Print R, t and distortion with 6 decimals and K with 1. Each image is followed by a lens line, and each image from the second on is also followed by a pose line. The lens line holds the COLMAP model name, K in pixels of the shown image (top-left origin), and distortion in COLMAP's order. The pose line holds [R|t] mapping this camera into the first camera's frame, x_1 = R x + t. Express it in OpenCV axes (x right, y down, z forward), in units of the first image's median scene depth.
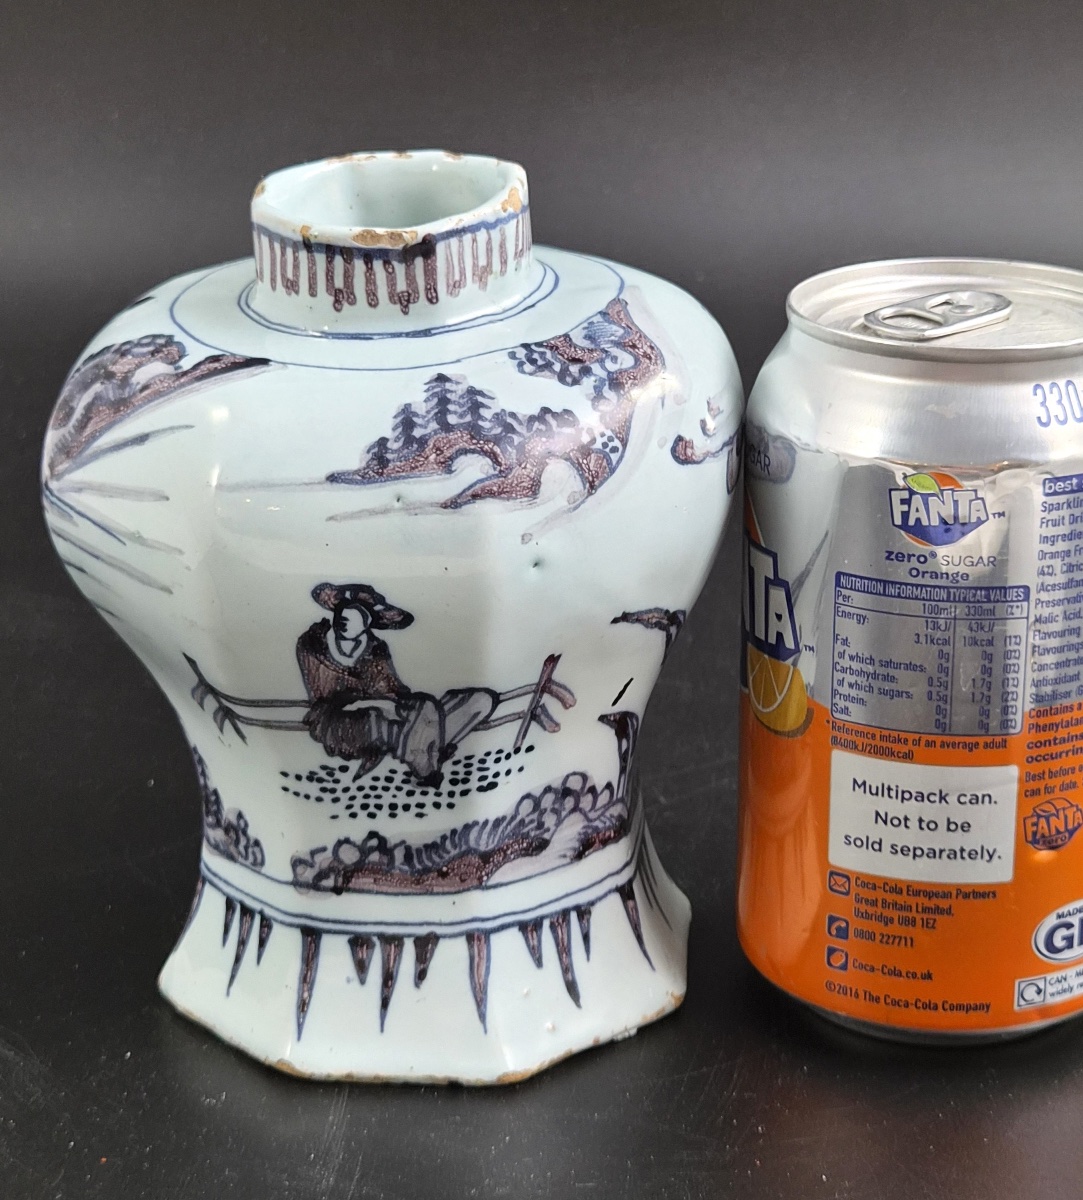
lens RADIAL K [[2841.6, 0, 541.5], [0, 2841.6, 600.0], [0, 0, 1]] dist [0.155964, -0.472262]
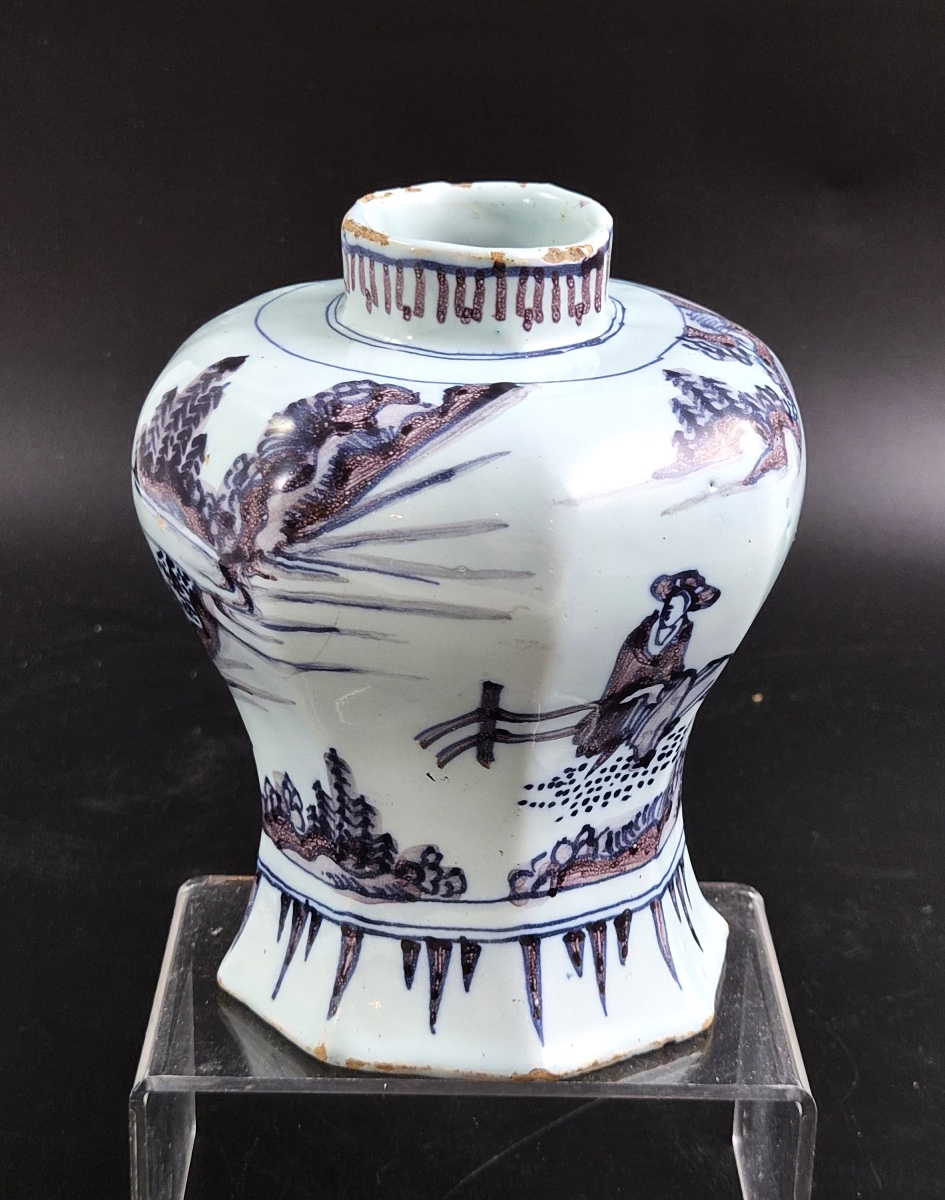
lens RADIAL K [[2851.8, 0, 472.5], [0, 2851.8, 600.0], [0, 0, 1]] dist [0.067719, 0.092149]
pose [[0.762954, -0.181776, 0.620370, -0.745977], [0.202255, 0.978595, 0.038001, -0.048771], [-0.613999, 0.096480, 0.783388, 0.206717]]
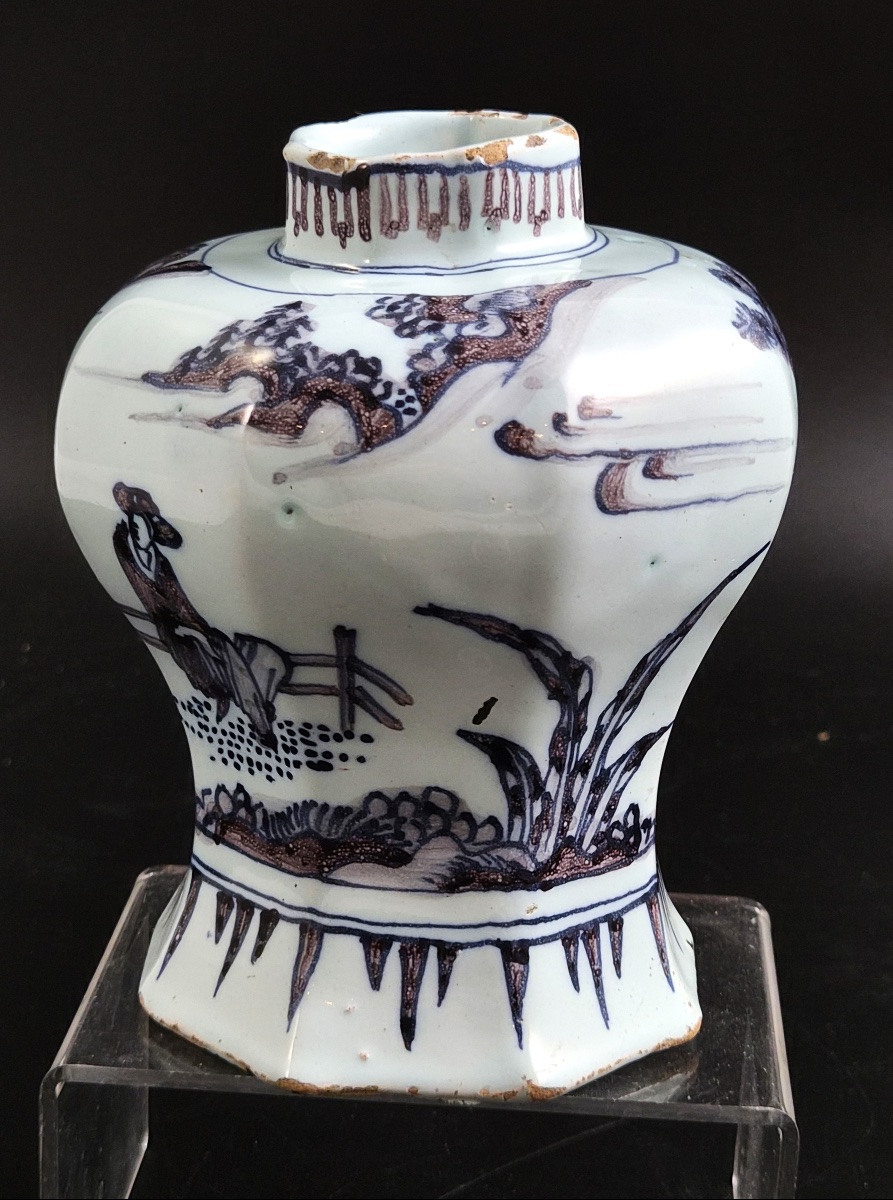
lens RADIAL K [[2746.2, 0, 444.1], [0, 2746.2, 621.6], [0, 0, 1]] dist [0.114593, 0.078870]
pose [[0.742891, 0.227016, -0.629743, 0.576170], [-0.272634, 0.961791, 0.025097, -0.013199], [0.611378, 0.153045, 0.776398, 0.329314]]
